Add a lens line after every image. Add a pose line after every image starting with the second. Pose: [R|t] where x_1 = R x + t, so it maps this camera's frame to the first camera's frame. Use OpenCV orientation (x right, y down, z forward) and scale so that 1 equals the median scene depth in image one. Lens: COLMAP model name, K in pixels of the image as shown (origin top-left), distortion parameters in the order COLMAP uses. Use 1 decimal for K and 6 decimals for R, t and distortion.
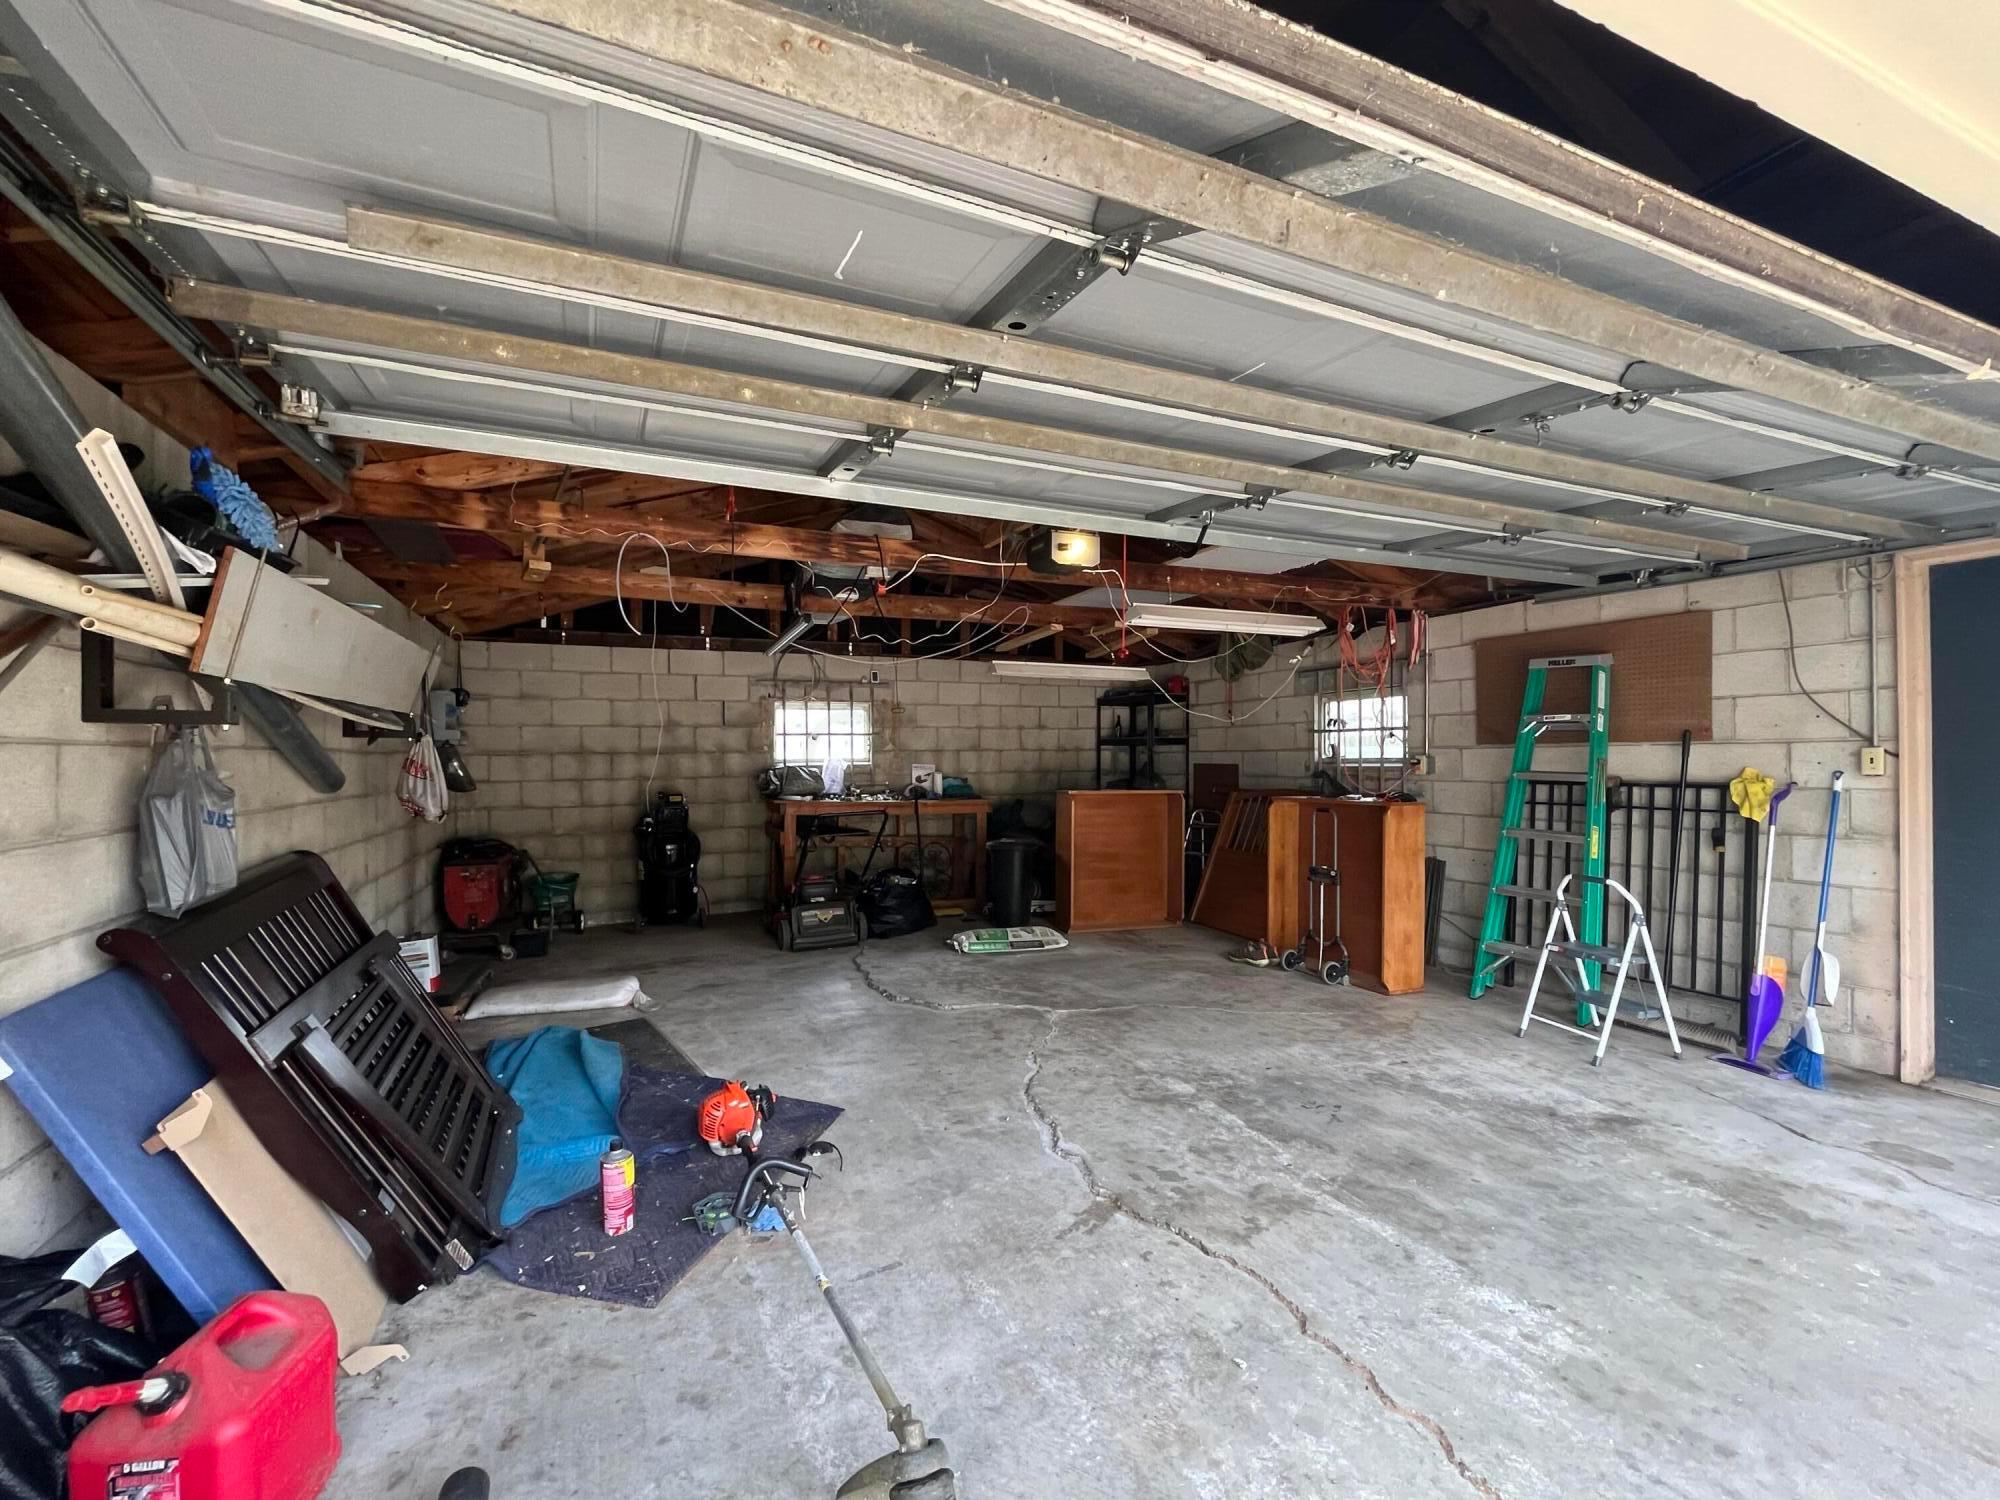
lens RADIAL K [[887.6, 0, 1000.6], [0, 887.6, 756.5], [0, 0, 1]] dist [0.000379, 0.000136]
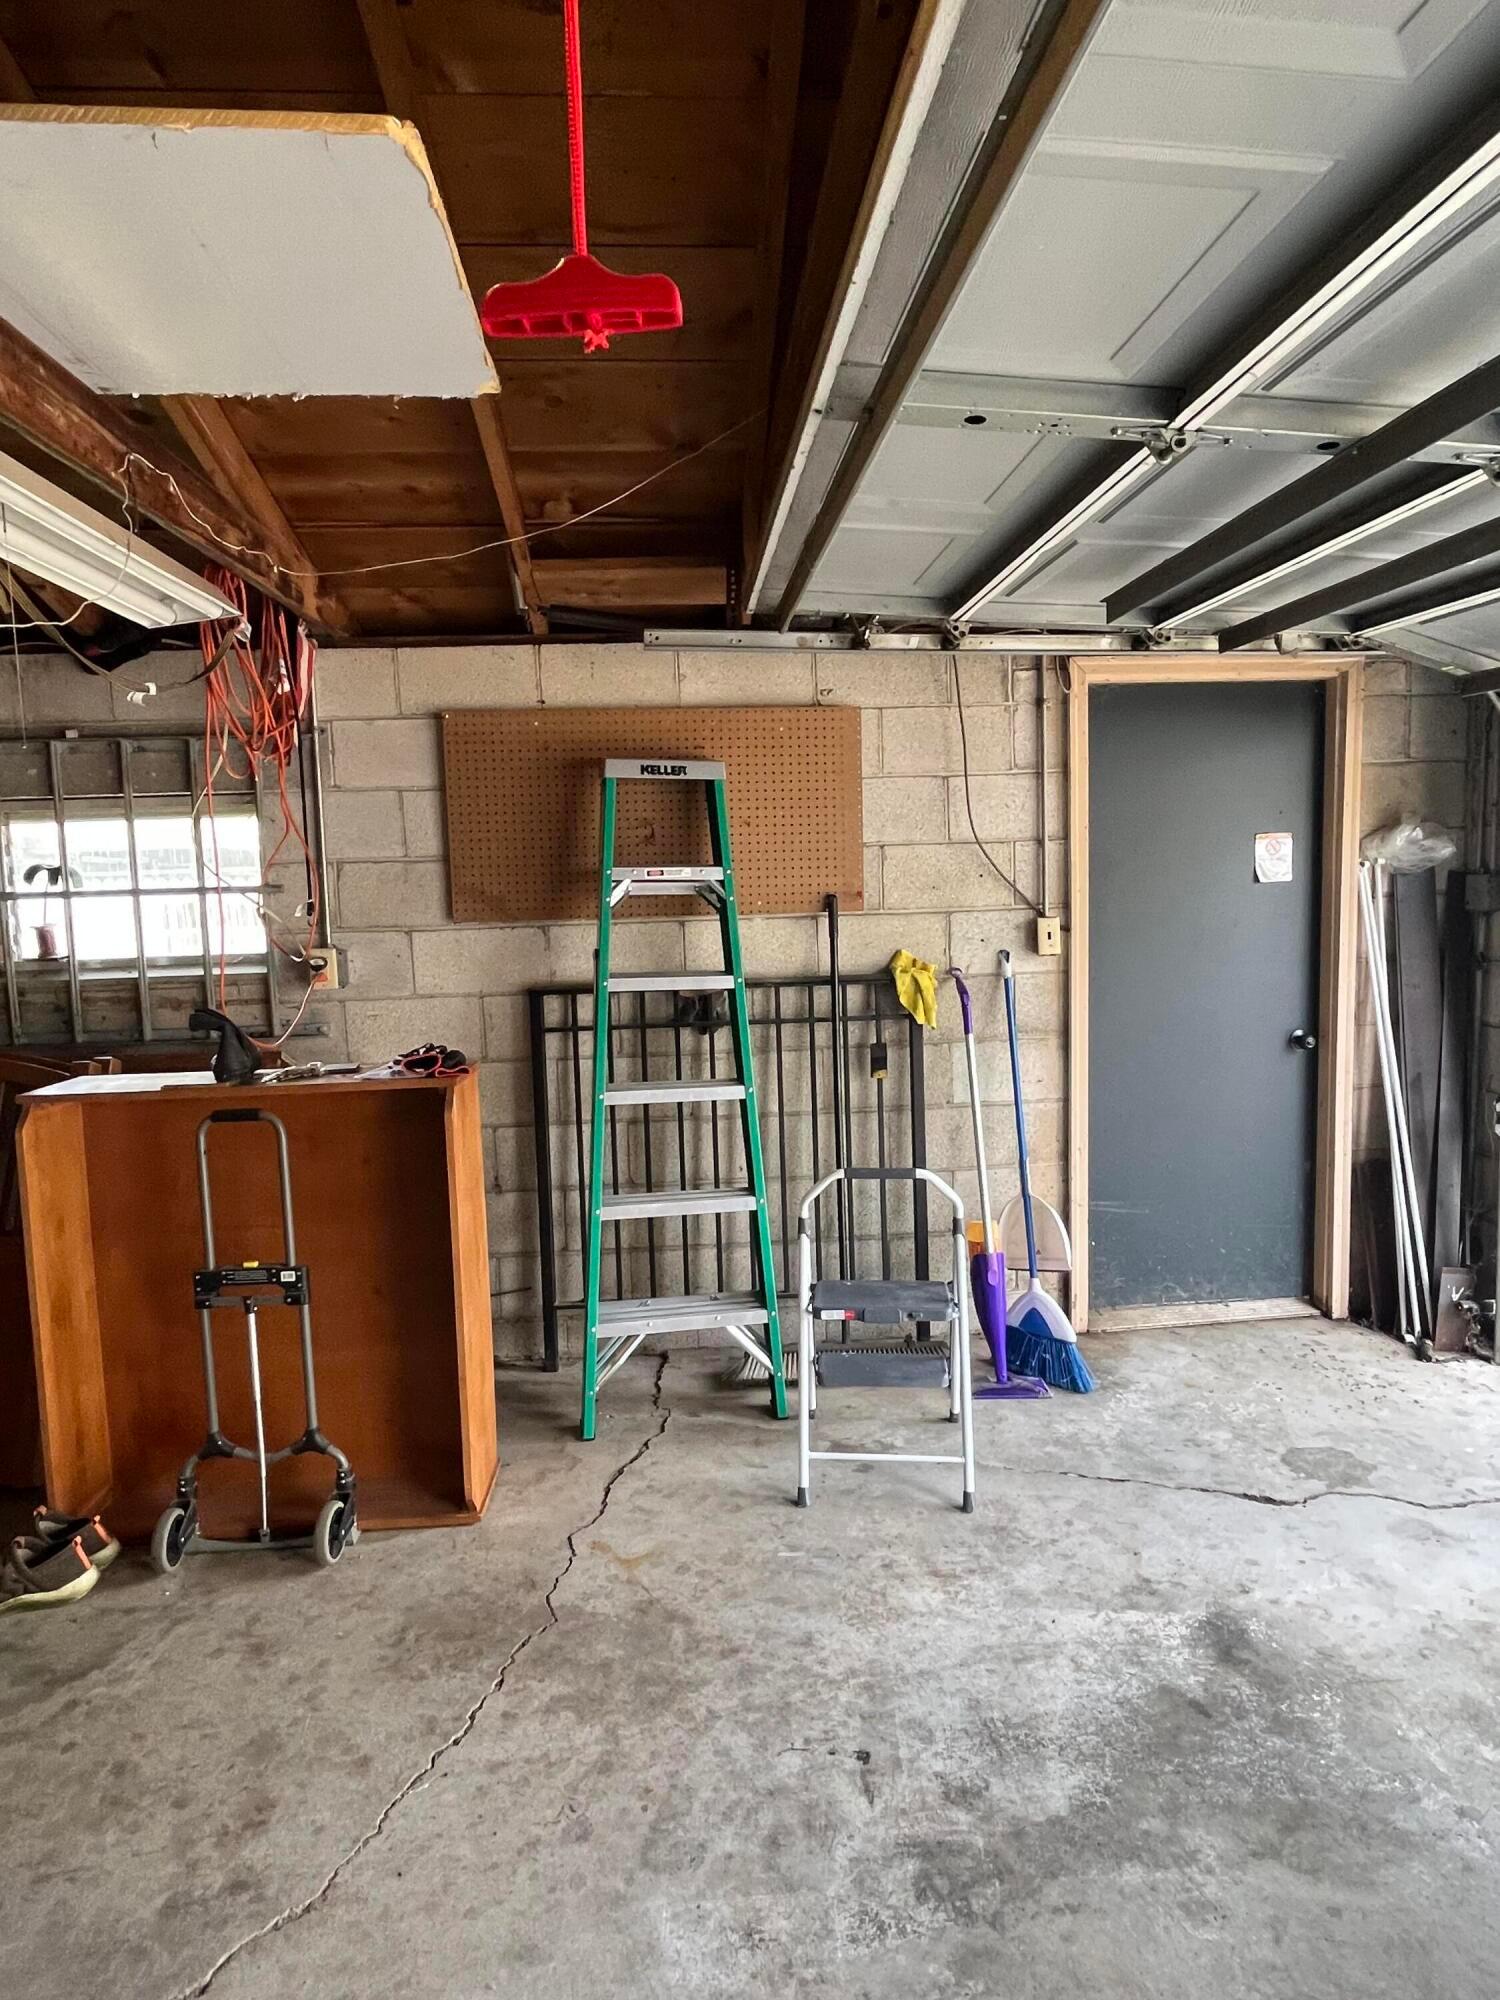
lens RADIAL K [[1094.1, 0, 750.0], [0, 1094.1, 1000.0], [0, 0, 1]] dist [0.002390, -0.001712]
pose [[0.341678, -0.105356, 0.933893, 0.017620], [0.024504, 0.994358, 0.103212, -0.038784], [-0.939498, -0.012382, 0.342332, 0.825946]]
